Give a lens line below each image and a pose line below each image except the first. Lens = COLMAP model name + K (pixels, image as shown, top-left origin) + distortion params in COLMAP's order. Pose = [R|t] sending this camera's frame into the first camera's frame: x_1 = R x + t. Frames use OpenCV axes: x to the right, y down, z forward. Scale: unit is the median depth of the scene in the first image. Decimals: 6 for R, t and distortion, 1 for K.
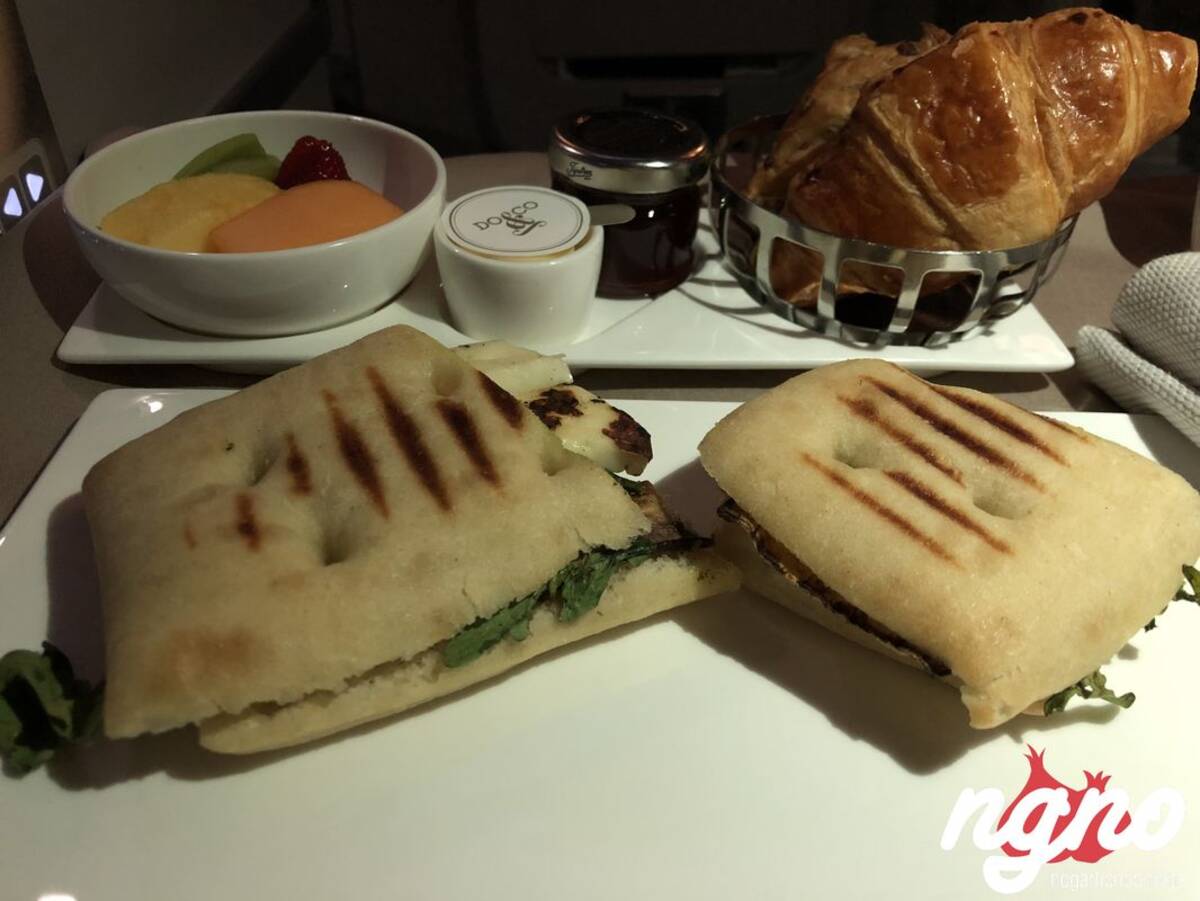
lens RADIAL K [[1024.9, 0, 600.0], [0, 1024.9, 450.5], [0, 0, 1]] dist [-0.013098, 0.020372]
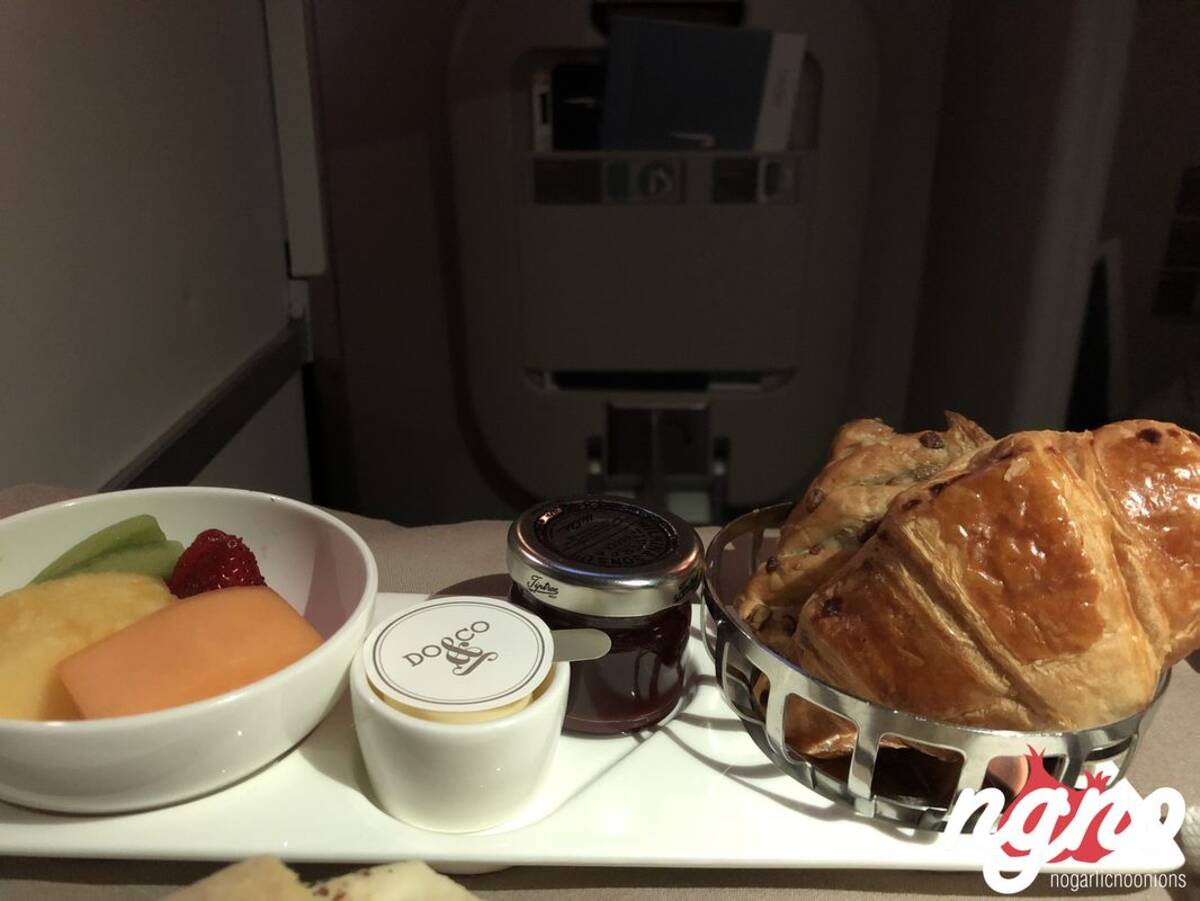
lens RADIAL K [[1024.9, 0, 600.0], [0, 1024.9, 450.5], [0, 0, 1]] dist [-0.013098, 0.020372]
pose [[0.999482, 0.028406, 0.015111, 0.011006], [-0.023440, 0.964564, -0.262805, -0.184826], [-0.022040, 0.262315, 0.964731, 0.216311]]
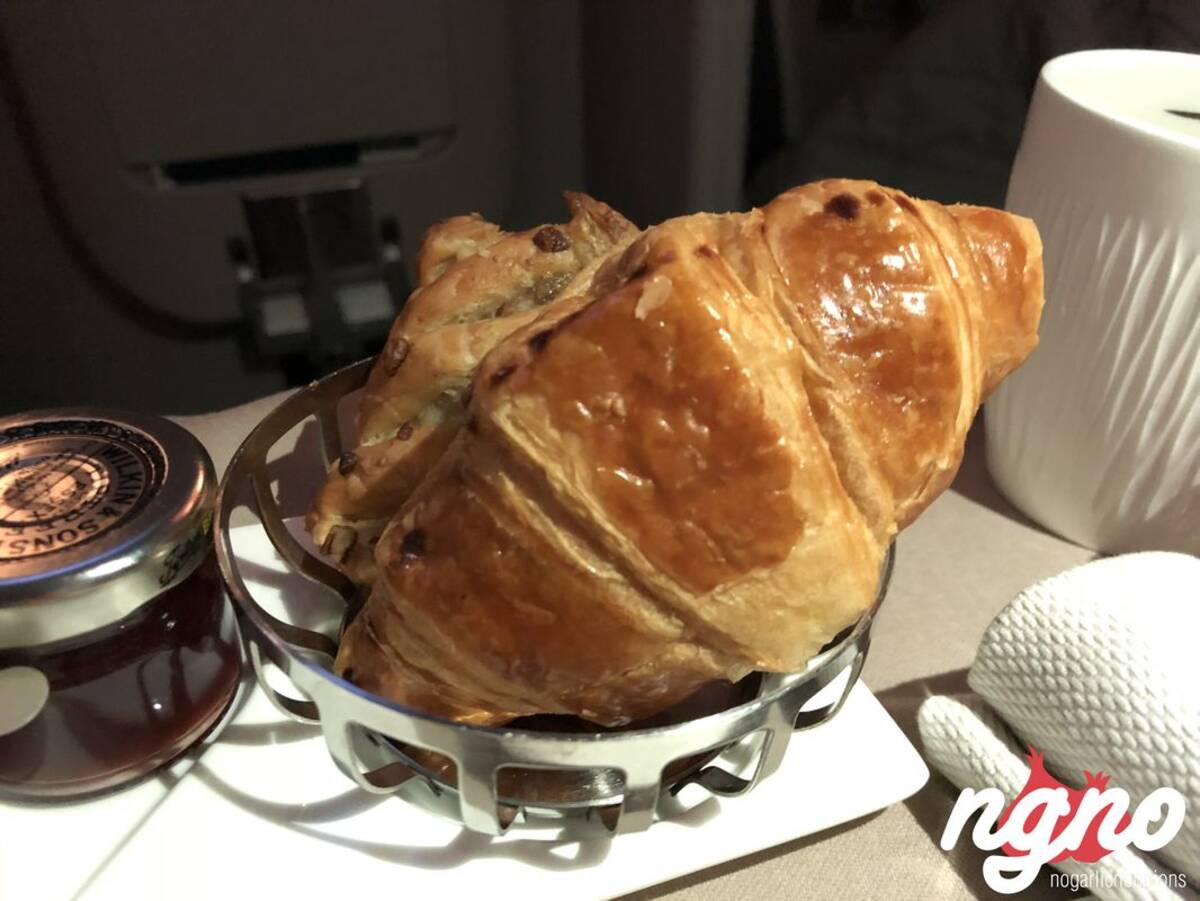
lens RADIAL K [[1039.5, 0, 600.0], [0, 1039.5, 450.5], [0, 0, 1]] dist [0.079069, -0.242583]
pose [[0.950289, -0.167772, 0.262304, 0.181831], [0.180345, 0.983300, -0.024438, -0.308574], [-0.253823, 0.070528, 0.964676, 0.515011]]
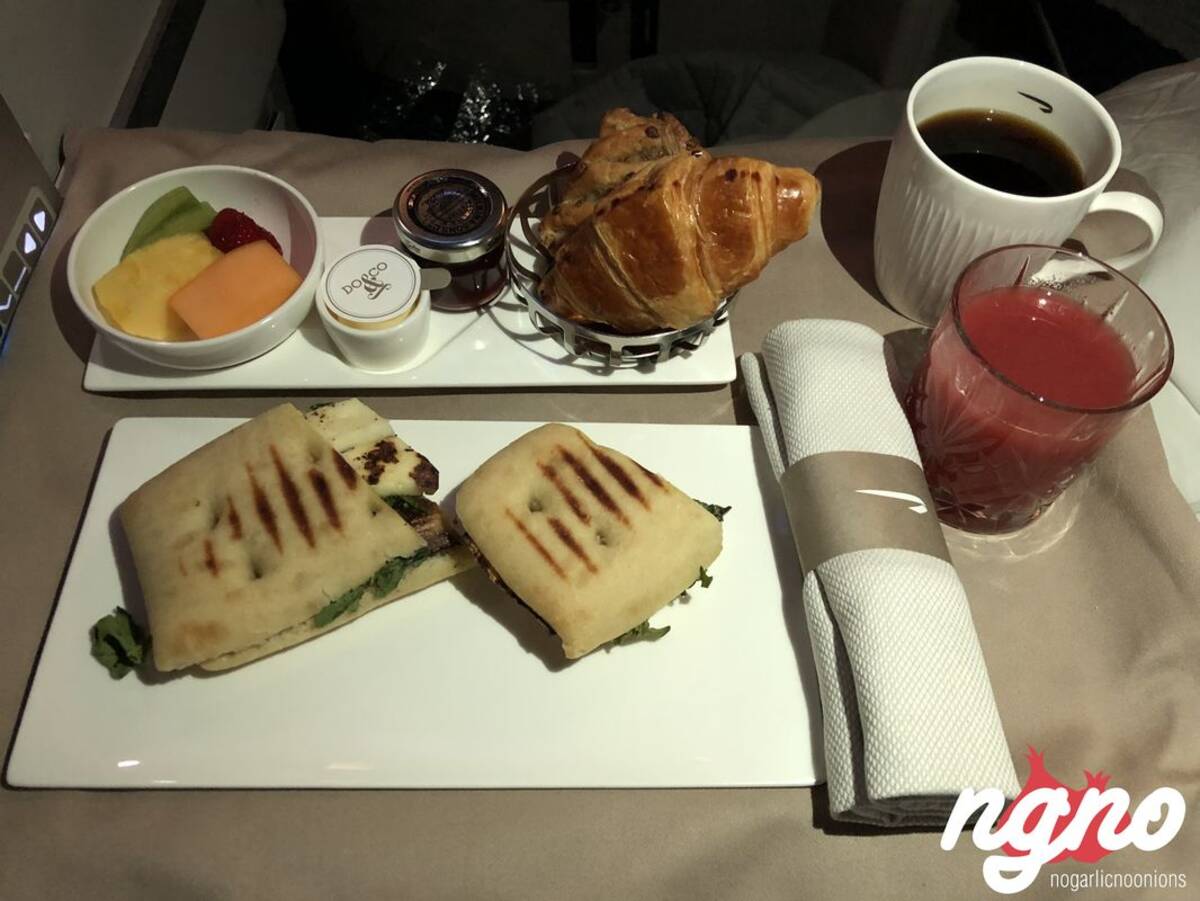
lens RADIAL K [[999.5, 0, 606.7], [0, 999.5, 465.8], [0, 0, 1]] dist [0.116902, -0.414498]
pose [[0.999946, 0.006318, 0.008254, 0.277790], [-0.008810, 0.936566, 0.350379, -0.541250], [-0.005517, -0.350433, 0.936572, -0.526459]]
